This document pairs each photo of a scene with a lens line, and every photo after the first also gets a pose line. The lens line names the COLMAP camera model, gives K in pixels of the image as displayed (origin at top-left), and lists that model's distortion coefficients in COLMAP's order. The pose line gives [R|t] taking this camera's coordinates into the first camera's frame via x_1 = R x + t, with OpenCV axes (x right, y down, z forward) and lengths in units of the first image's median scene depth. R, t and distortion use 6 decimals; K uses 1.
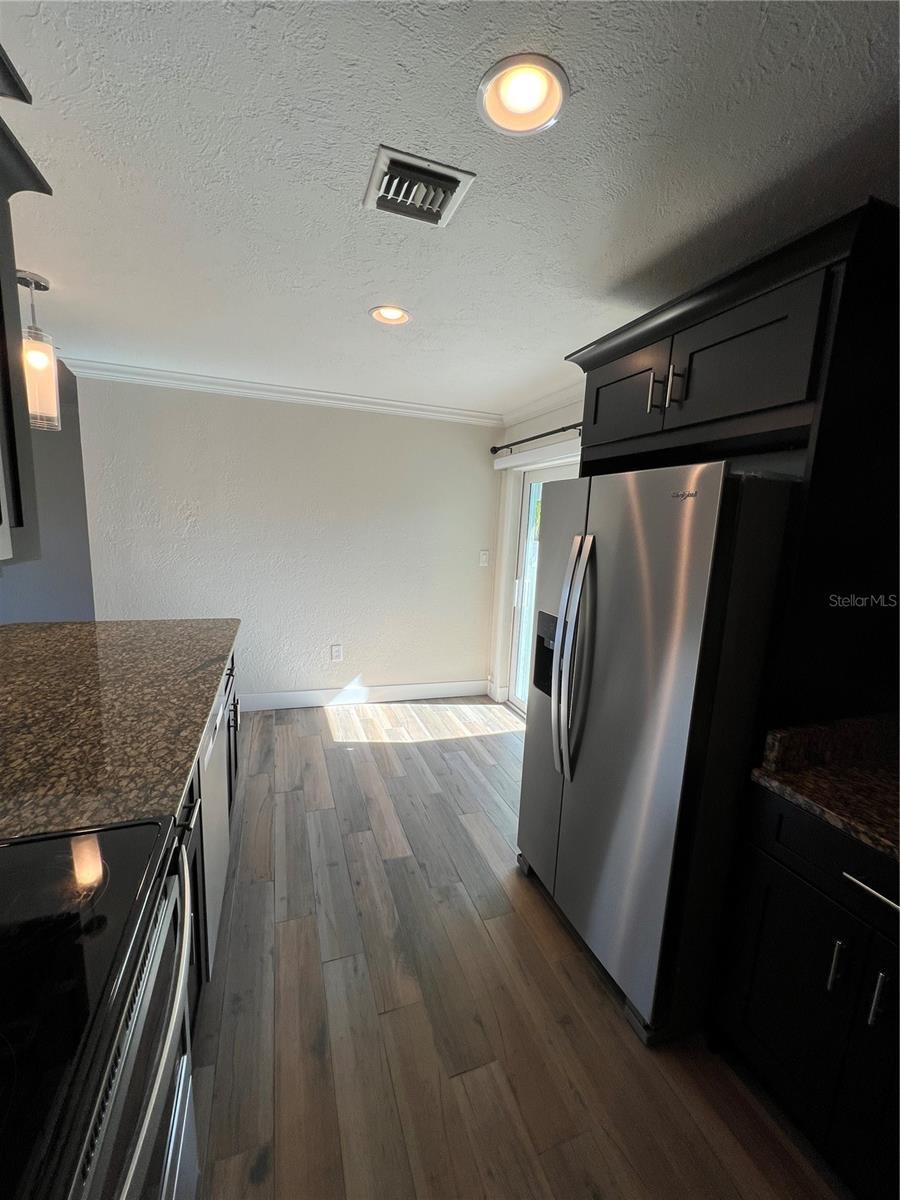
lens RADIAL K [[480.3, 0, 448.0], [0, 480.3, 600.2], [0, 0, 1]] dist [-0.002087, 0.000216]
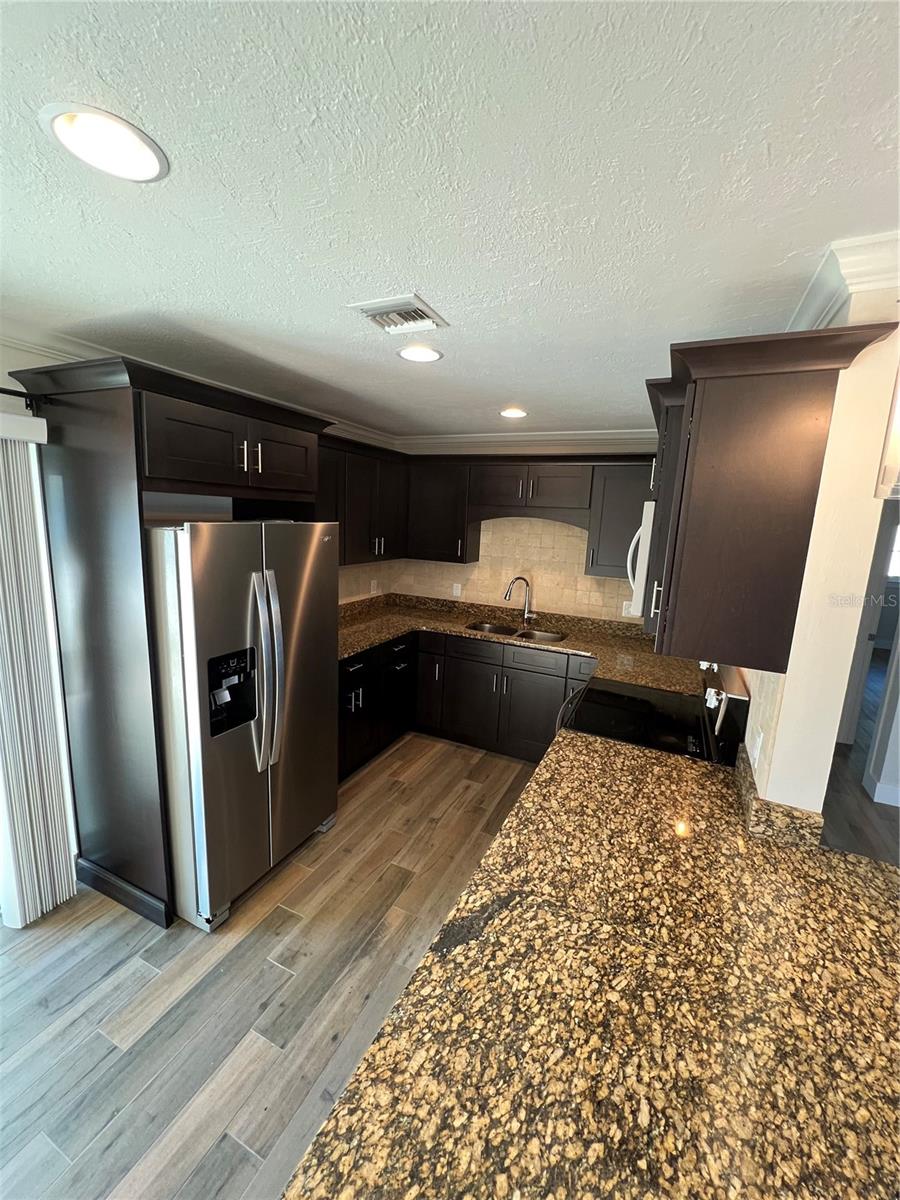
lens RADIAL K [[481.3, 0, 450.0], [0, 481.3, 600.0], [0, 0, 1]] dist [-0.003270, 0.000065]
pose [[-0.706702, -0.201042, 0.678346, -0.884223], [0.036557, 0.947122, 0.318784, -0.434823], [-0.706566, 0.250084, -0.661984, 1.486180]]
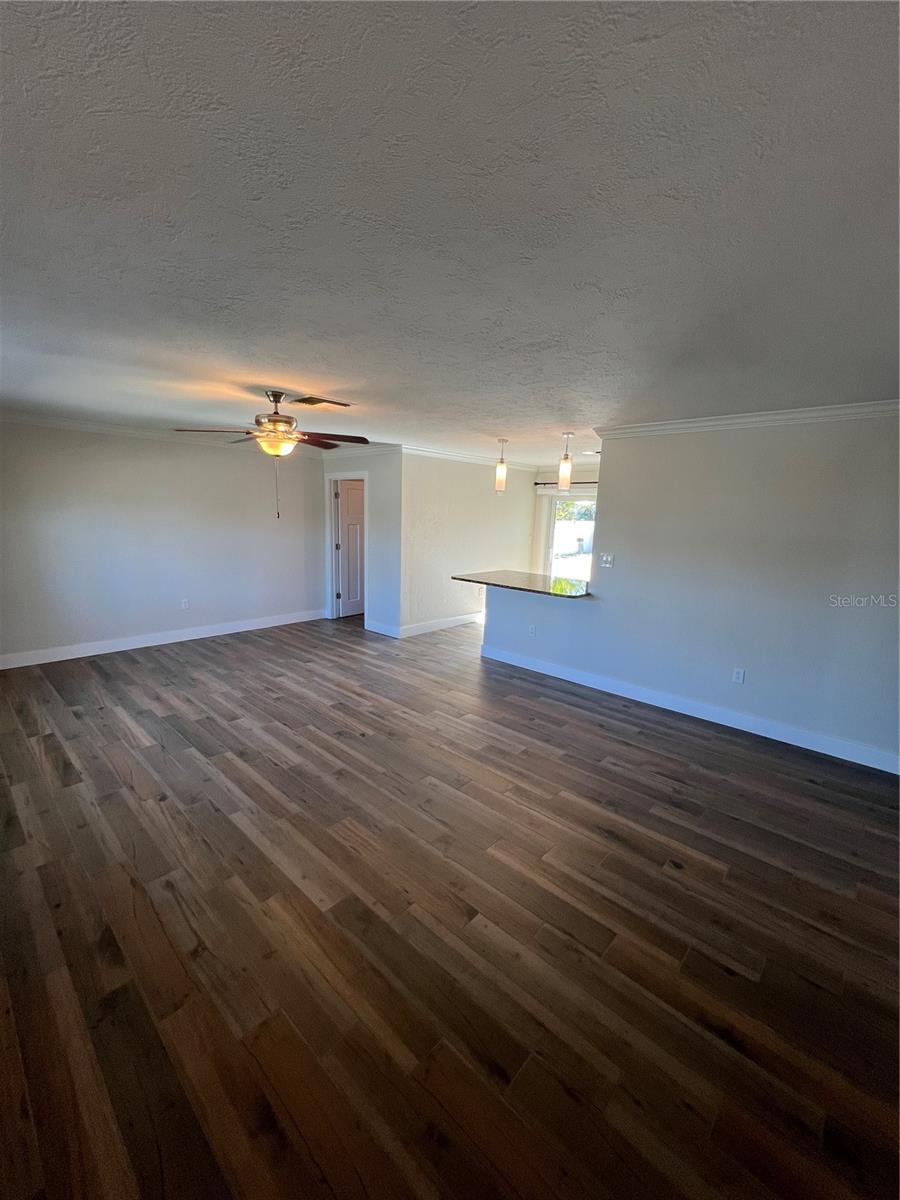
lens RADIAL K [[480.3, 0, 448.0], [0, 480.3, 600.2], [0, 0, 1]] dist [-0.002087, 0.000216]
pose [[0.885205, -0.103626, 0.453514, -2.831428], [0.085193, 0.994498, 0.060952, 0.037529], [-0.457335, -0.015318, 0.889163, -1.465150]]
